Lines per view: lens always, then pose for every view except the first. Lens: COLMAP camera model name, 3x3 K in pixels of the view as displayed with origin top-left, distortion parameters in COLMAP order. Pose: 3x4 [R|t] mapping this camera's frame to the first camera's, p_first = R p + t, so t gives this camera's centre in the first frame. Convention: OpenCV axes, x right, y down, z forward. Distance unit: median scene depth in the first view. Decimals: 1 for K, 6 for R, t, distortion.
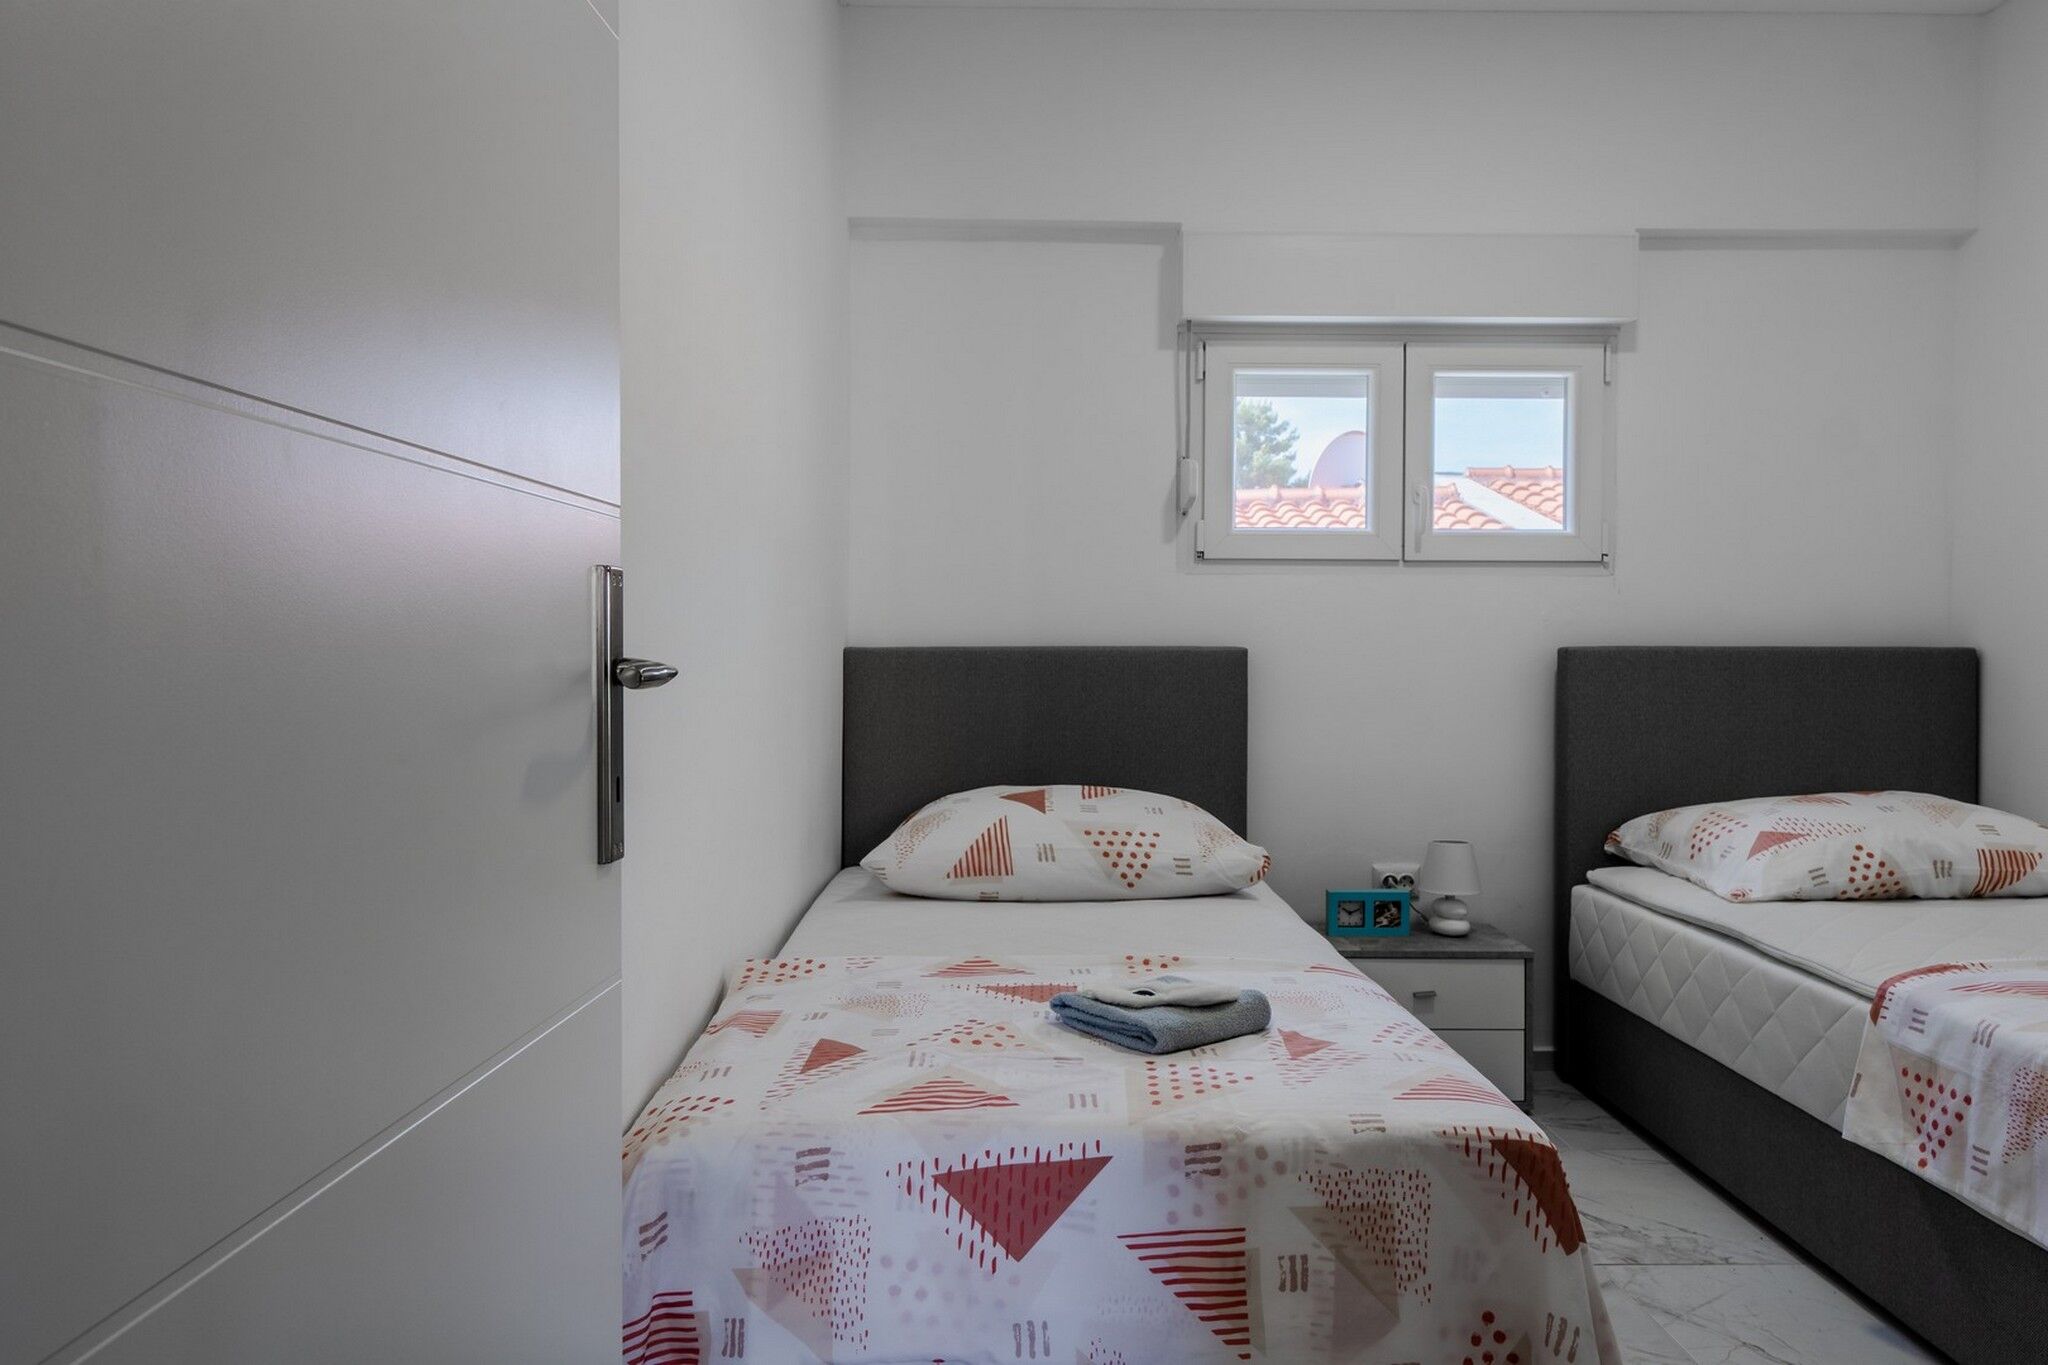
lens RADIAL K [[1482.3, 0, 981.0], [0, 1482.3, 682.4], [0, 0, 1]] dist [0.003064, -0.003847]
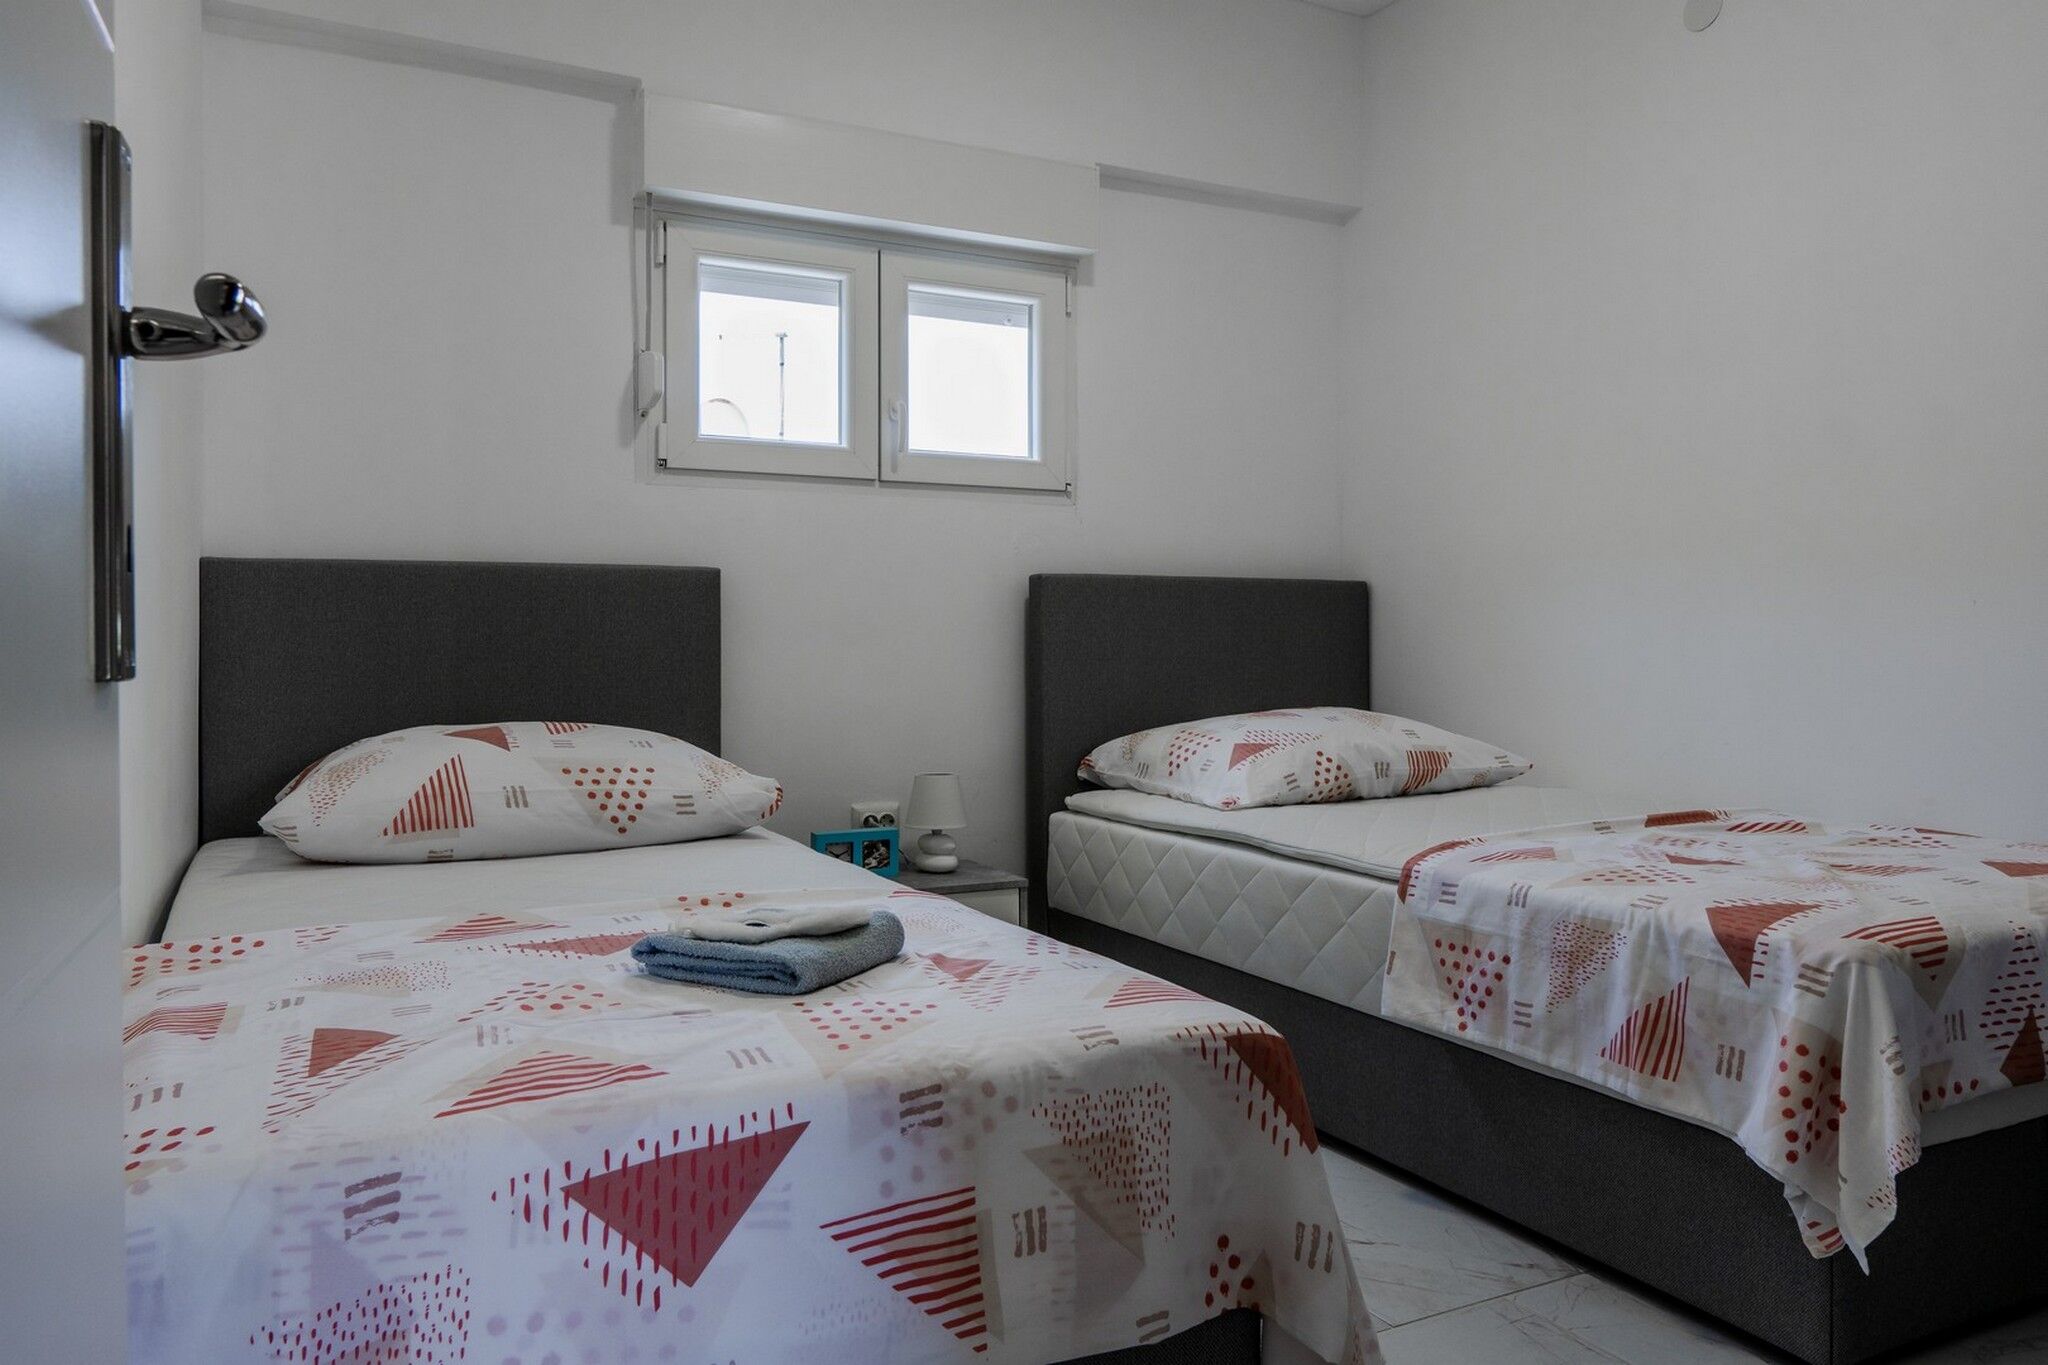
lens RADIAL K [[1492.3, 0, 1049.8], [0, 1492.3, 663.6], [0, 0, 1]] dist [-0.002443, -0.007005]
pose [[0.884805, -0.007901, 0.465894, -0.111786], [0.009688, 0.999952, -0.001441, 0.065915], [-0.465860, 0.005788, 0.884839, 0.200299]]
